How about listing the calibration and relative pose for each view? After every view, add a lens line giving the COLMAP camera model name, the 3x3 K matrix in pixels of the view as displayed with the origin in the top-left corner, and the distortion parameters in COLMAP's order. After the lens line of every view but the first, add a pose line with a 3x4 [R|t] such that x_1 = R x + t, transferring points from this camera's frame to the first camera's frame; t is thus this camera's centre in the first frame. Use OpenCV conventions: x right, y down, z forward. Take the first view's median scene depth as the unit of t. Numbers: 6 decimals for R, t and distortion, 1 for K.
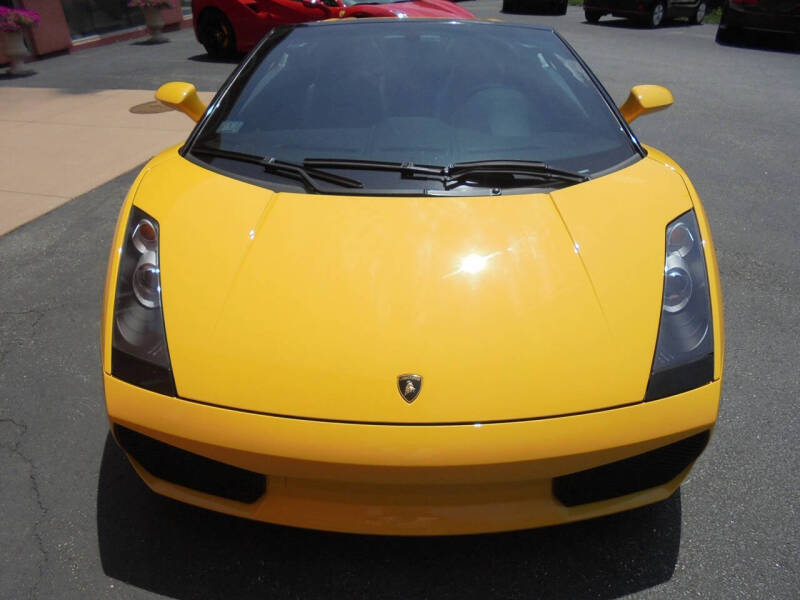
lens RADIAL K [[588.5, 0, 411.2], [0, 588.5, 303.8], [0, 0, 1]] dist [-0.028485, -0.001704]
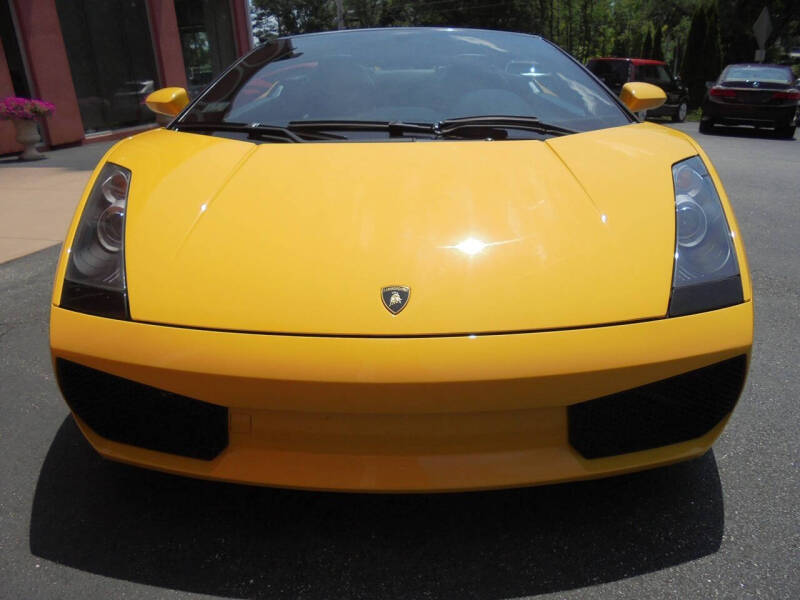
lens RADIAL K [[588.5, 0, 410.1], [0, 588.5, 304.1], [0, 0, 1]] dist [-0.028485, -0.001704]
pose [[0.999890, -0.014306, -0.003945, 0.018208], [0.013363, 0.983571, -0.180028, 0.249544], [0.006456, 0.179956, 0.983654, 0.118680]]
